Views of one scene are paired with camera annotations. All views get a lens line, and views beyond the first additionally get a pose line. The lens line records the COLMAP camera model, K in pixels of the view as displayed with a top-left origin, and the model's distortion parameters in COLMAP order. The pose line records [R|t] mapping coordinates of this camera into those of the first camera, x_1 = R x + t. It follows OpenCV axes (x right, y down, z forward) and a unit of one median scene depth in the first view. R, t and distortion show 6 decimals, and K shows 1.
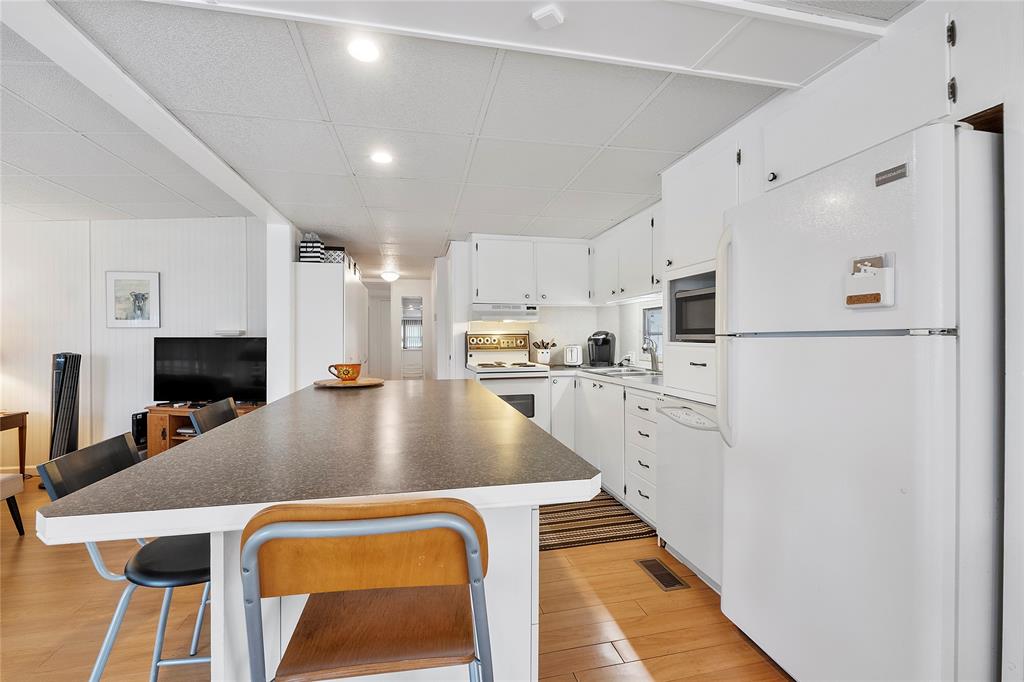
lens RADIAL K [[444.5, 0, 512.8], [0, 444.5, 338.6], [0, 0, 1]] dist [-0.000896, 0.000428]
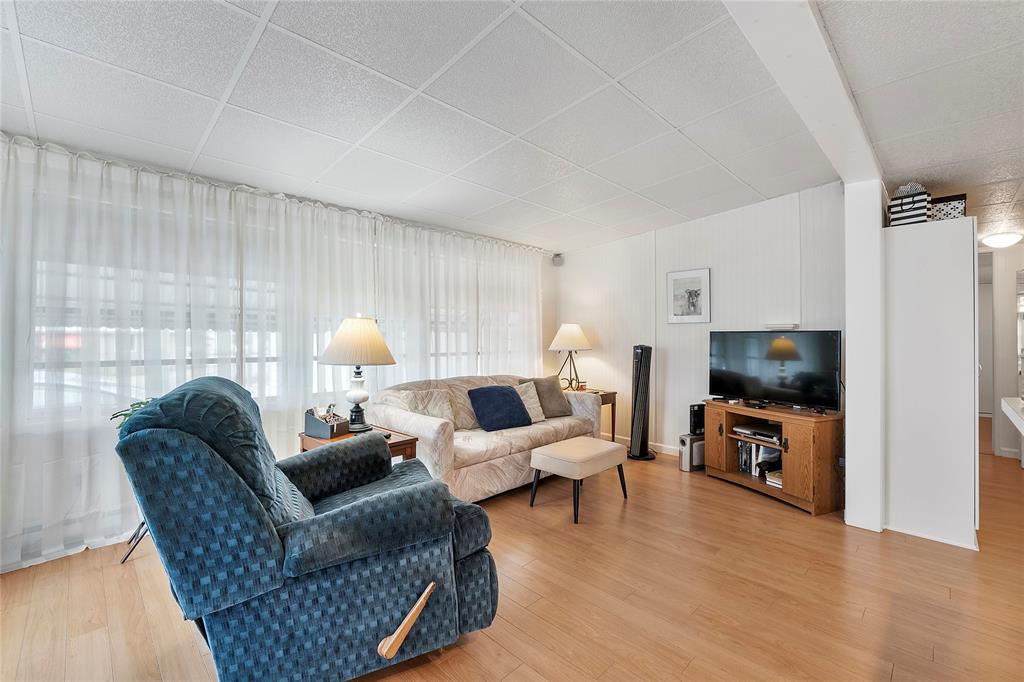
lens RADIAL K [[432.0, 0, 510.4], [0, 432.0, 336.9], [0, 0, 1]] dist [-0.001281, -0.000059]
pose [[0.537412, 0.000014, -0.843320, -0.216812], [-0.008186, 0.999953, -0.005201, 0.017970], [0.843280, 0.009699, 0.537386, 0.090547]]
